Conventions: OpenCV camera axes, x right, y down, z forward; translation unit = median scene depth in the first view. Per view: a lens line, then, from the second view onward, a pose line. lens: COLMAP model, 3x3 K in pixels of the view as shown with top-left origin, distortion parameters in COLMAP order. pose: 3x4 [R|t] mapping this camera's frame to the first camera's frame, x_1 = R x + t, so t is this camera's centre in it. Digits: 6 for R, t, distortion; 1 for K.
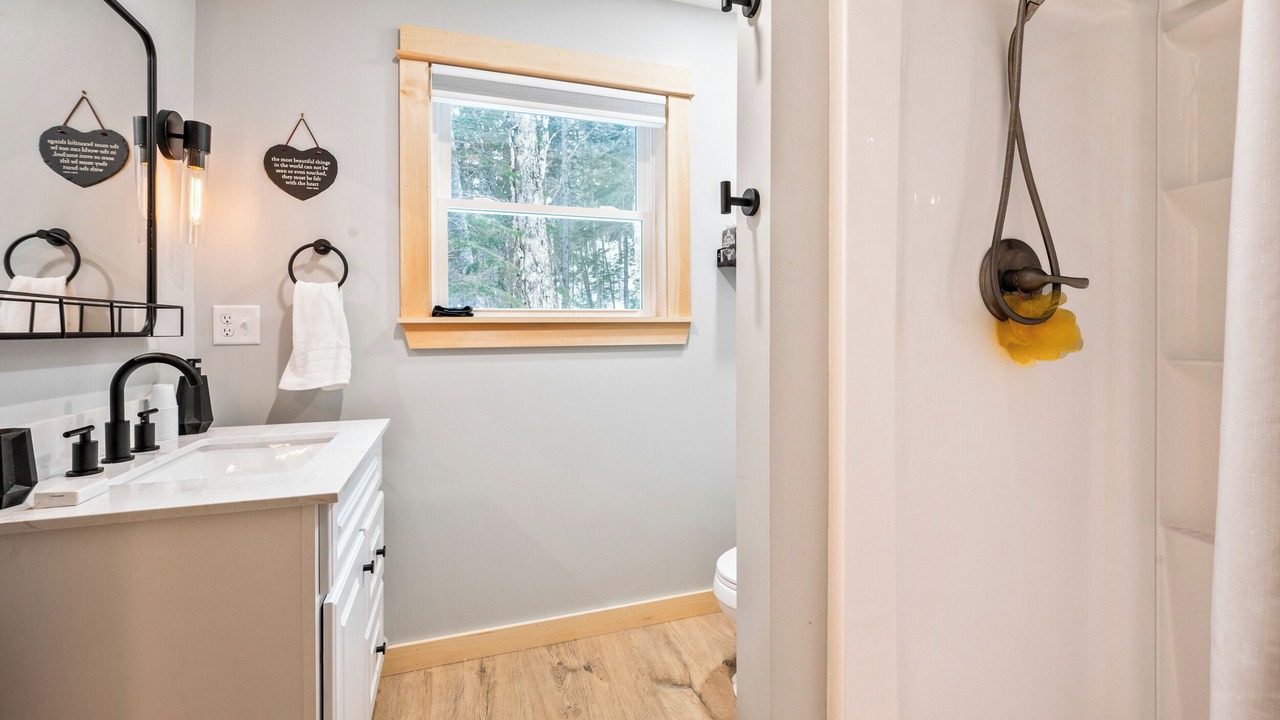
lens RADIAL K [[517.3, 0, 647.9], [0, 517.3, 315.6], [0, 0, 1]] dist [-0.001536, 0.000357]
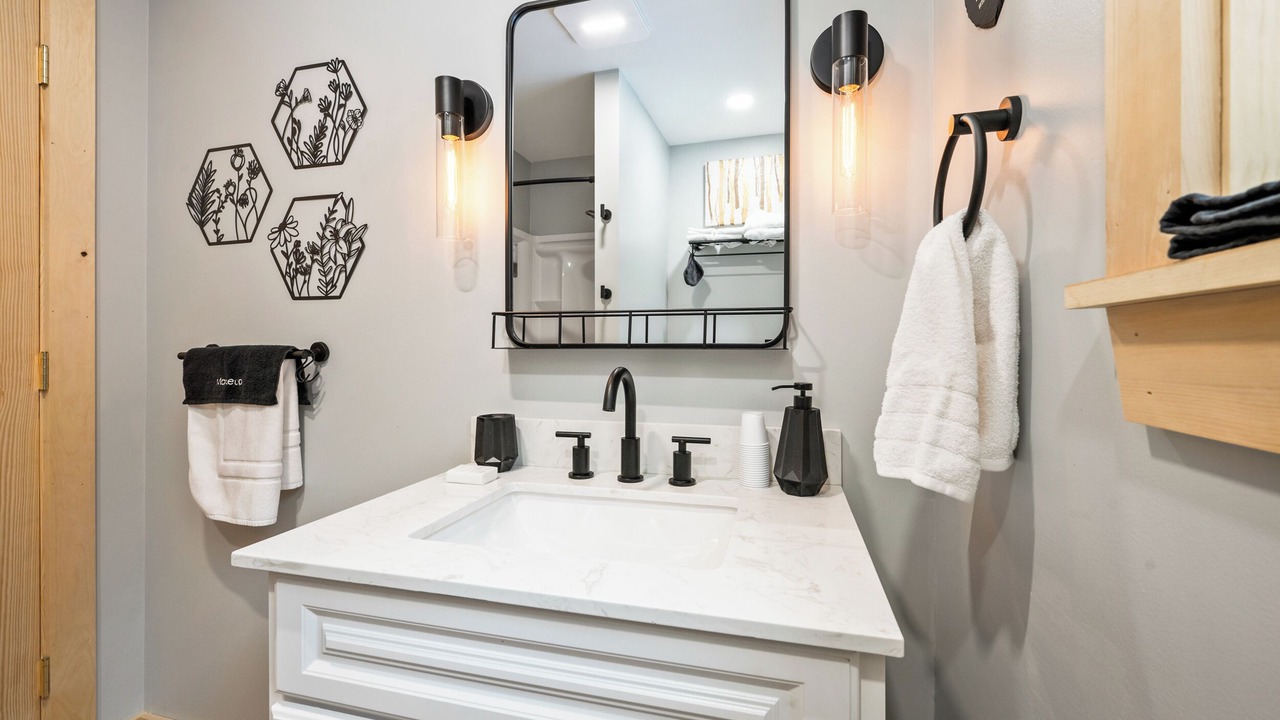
lens RADIAL K [[502.0, 0, 643.9], [0, 502.0, 354.6], [0, 0, 1]] dist [-0.000735, -0.000020]
pose [[-0.565822, 0.005576, -0.824509, -0.216401], [0.018920, 0.999802, -0.006222, 0.044161], [0.824310, -0.019120, -0.565815, 1.130118]]
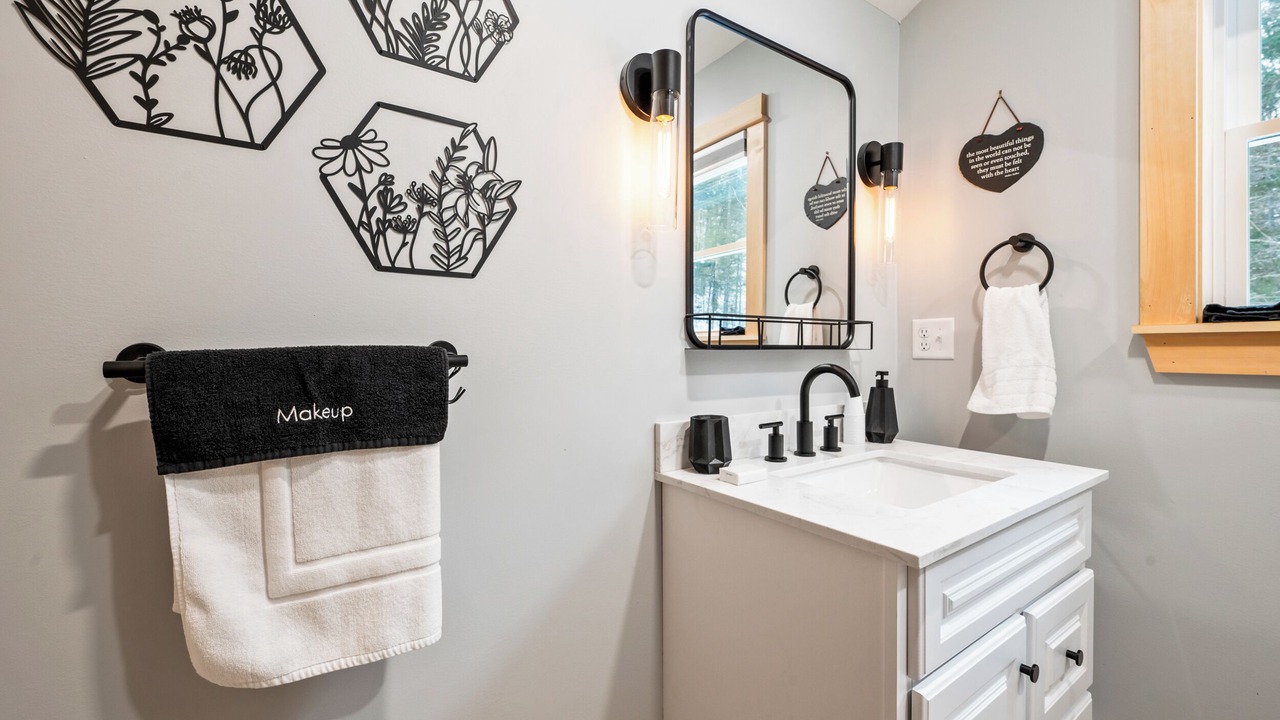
lens RADIAL K [[521.0, 0, 677.0], [0, 521.0, 351.4], [0, 0, 1]] dist [-0.001333, -0.000336]
pose [[0.276028, 0.009607, -0.961102, 0.016910], [0.023645, 0.999580, 0.016782, 0.015133], [0.960859, -0.027357, 0.275685, 0.295007]]
